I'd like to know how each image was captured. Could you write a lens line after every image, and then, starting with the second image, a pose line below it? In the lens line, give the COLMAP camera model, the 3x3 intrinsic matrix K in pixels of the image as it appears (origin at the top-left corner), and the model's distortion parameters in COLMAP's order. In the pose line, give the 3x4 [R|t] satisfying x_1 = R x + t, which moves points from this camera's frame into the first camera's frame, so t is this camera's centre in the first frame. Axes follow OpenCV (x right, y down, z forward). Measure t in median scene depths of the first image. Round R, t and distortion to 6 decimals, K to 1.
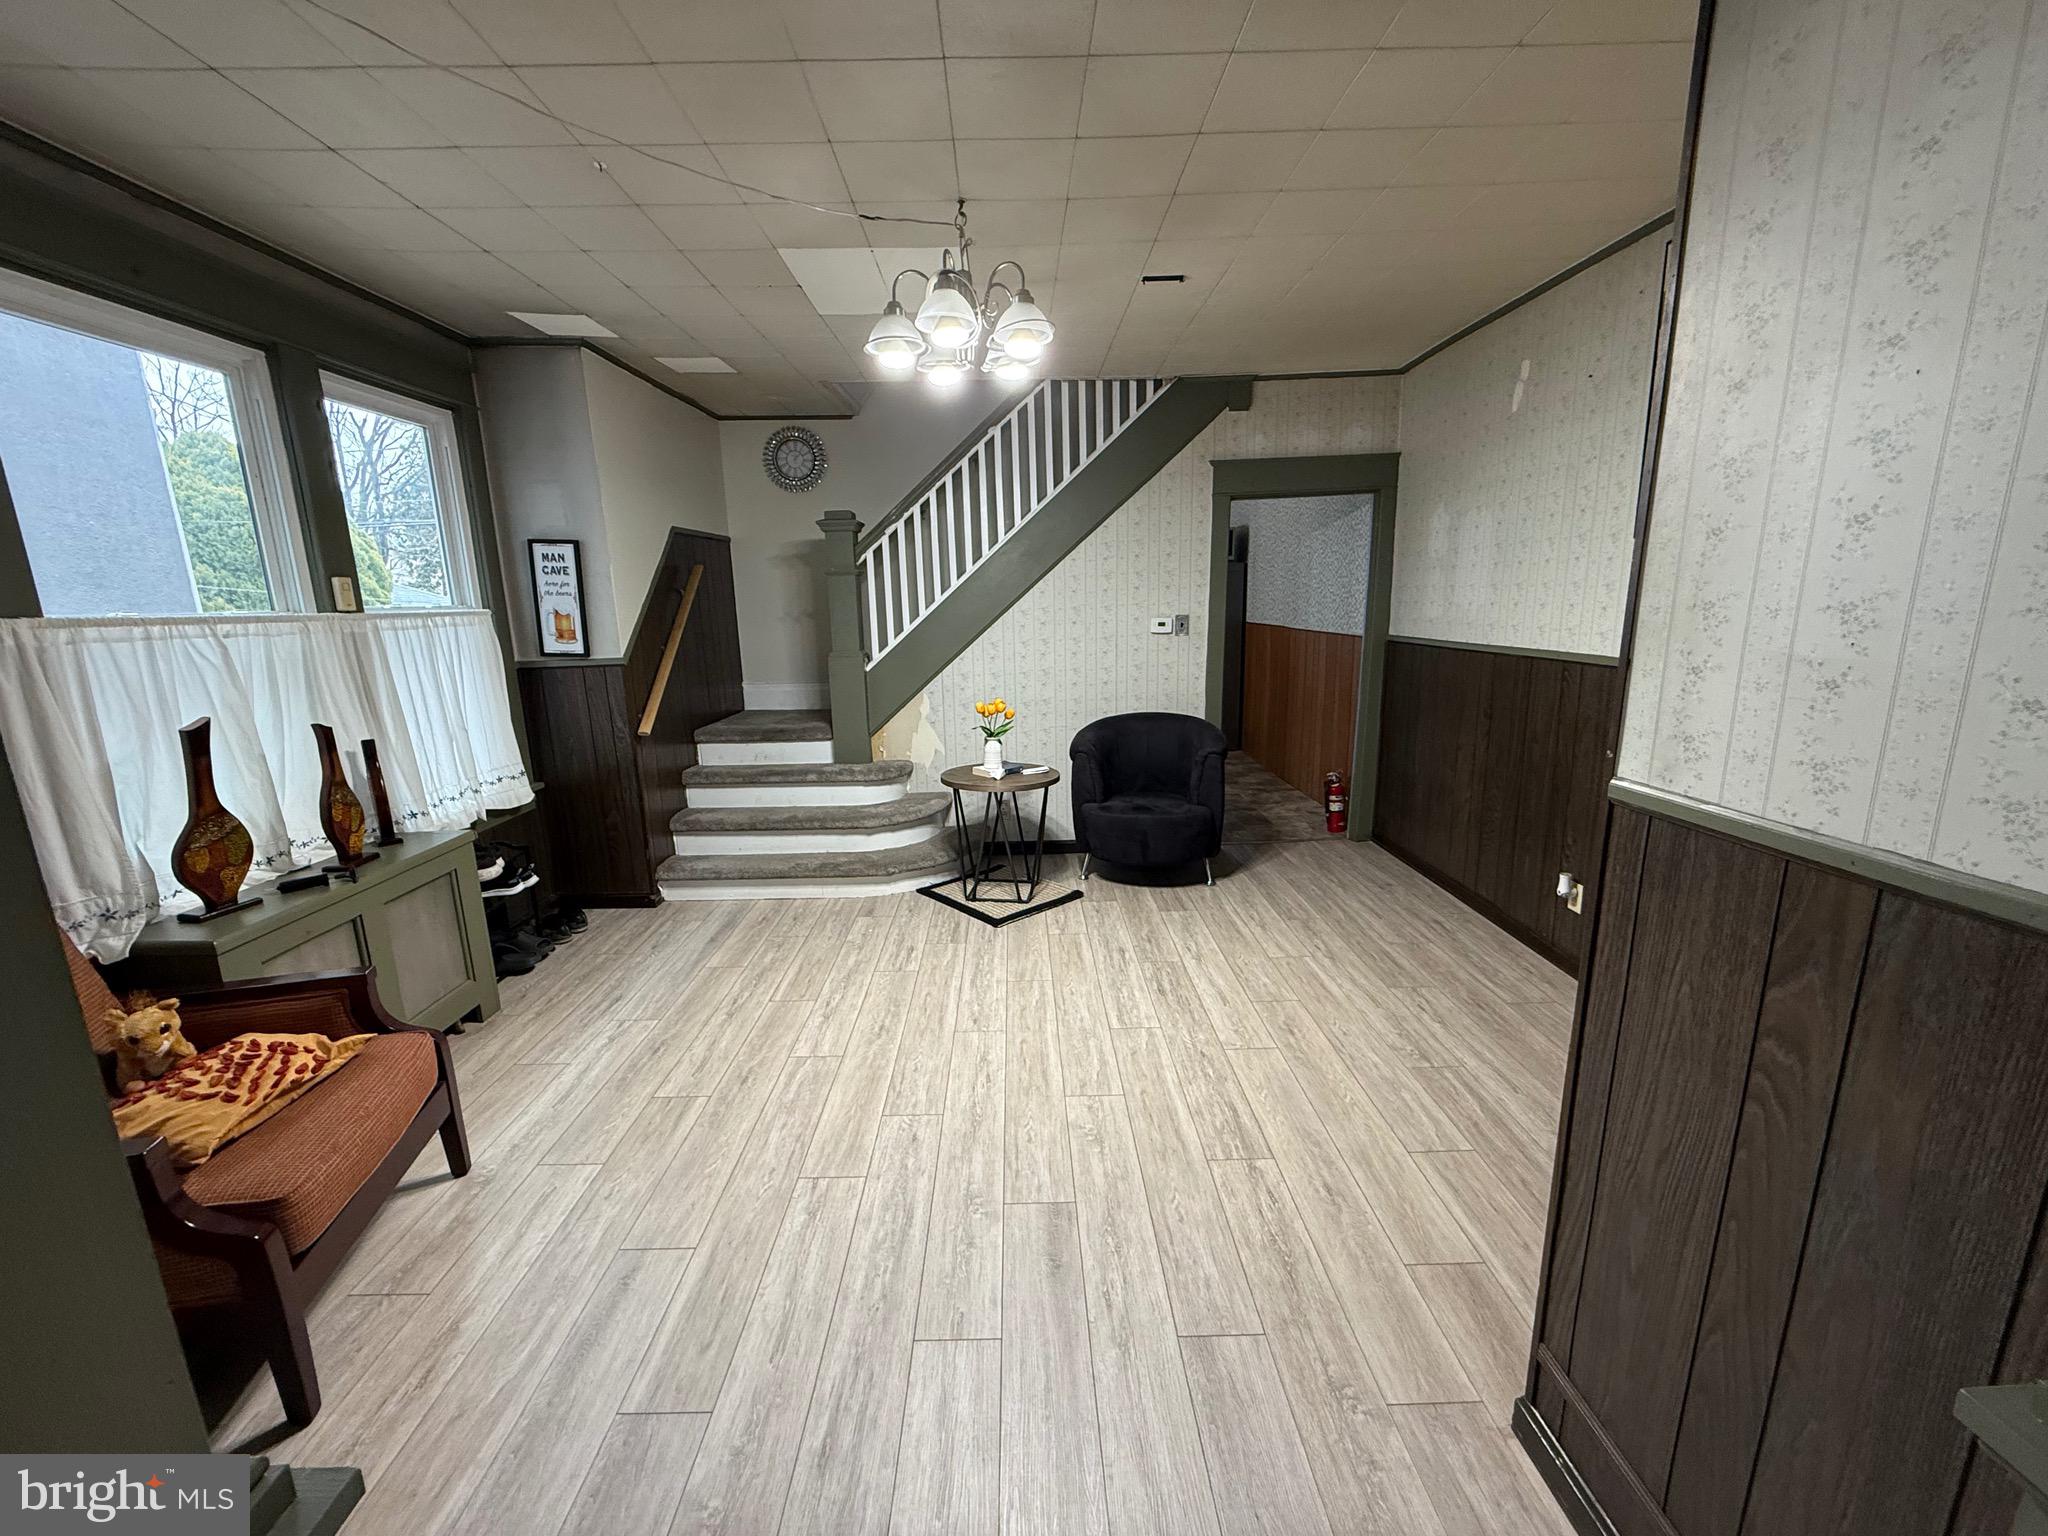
lens RADIAL K [[812.7, 0, 1018.0], [0, 812.7, 770.9], [0, 0, 1]] dist [-0.002474, 0.000330]
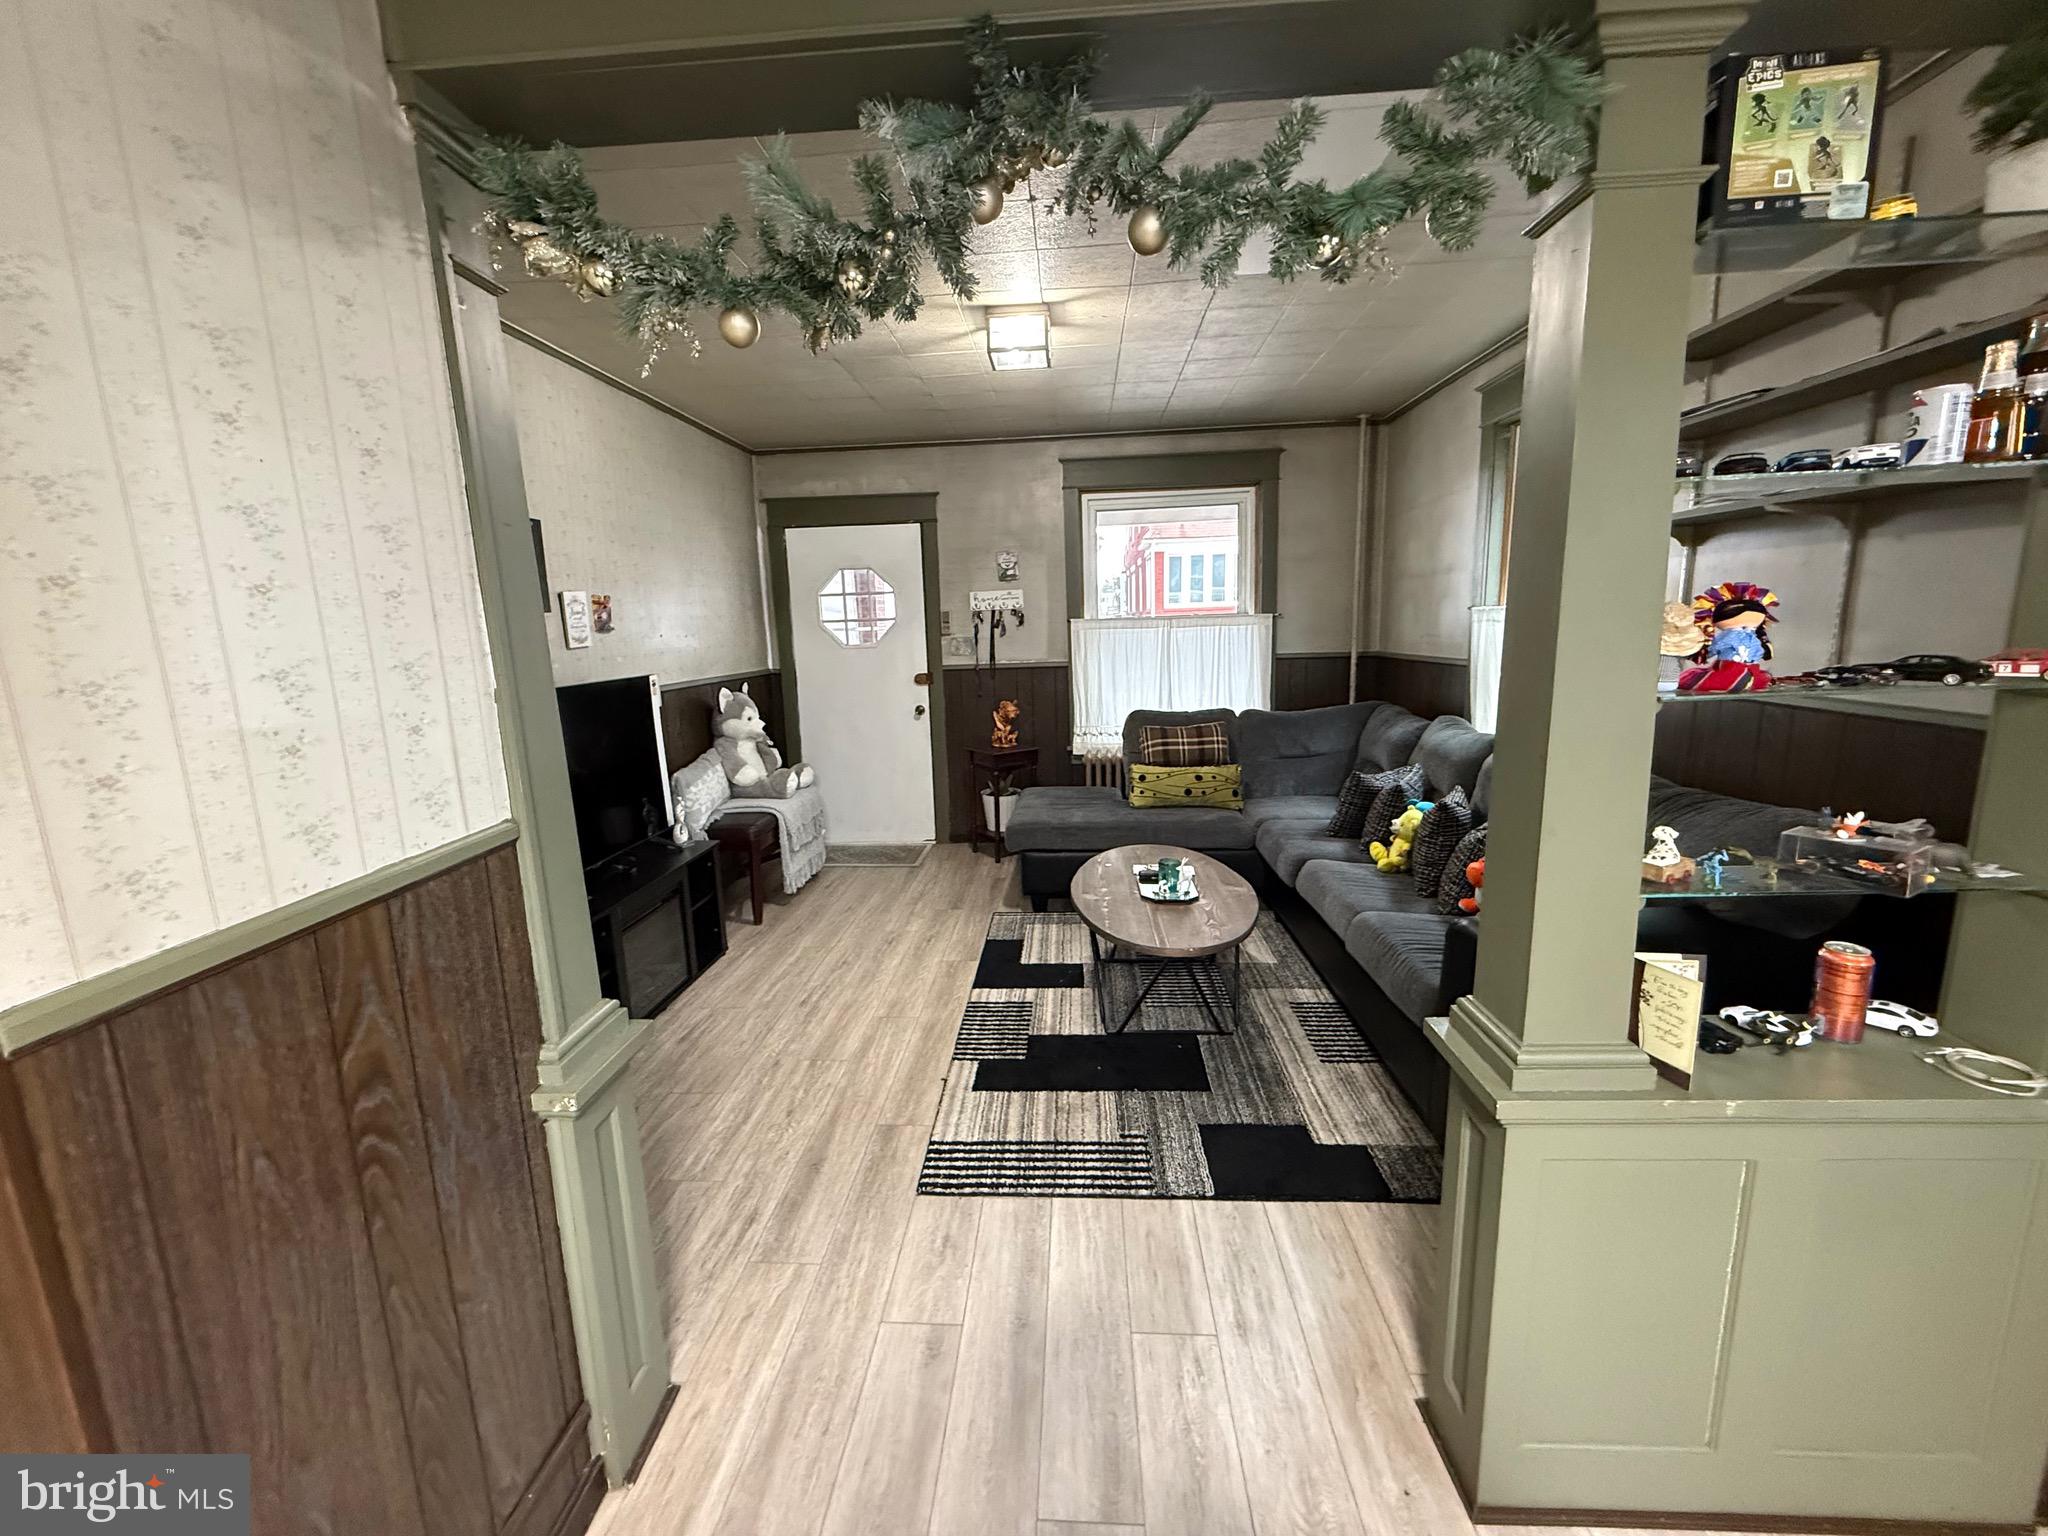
lens RADIAL K [[812.7, 0, 1017.8], [0, 812.7, 763.1], [0, 0, 1]] dist [-0.002474, 0.000330]
pose [[-0.995072, 0.037977, 0.091598, 0.004700], [0.069751, 0.924654, 0.374366, -0.154080], [-0.070479, 0.378910, -0.922746, 0.709520]]
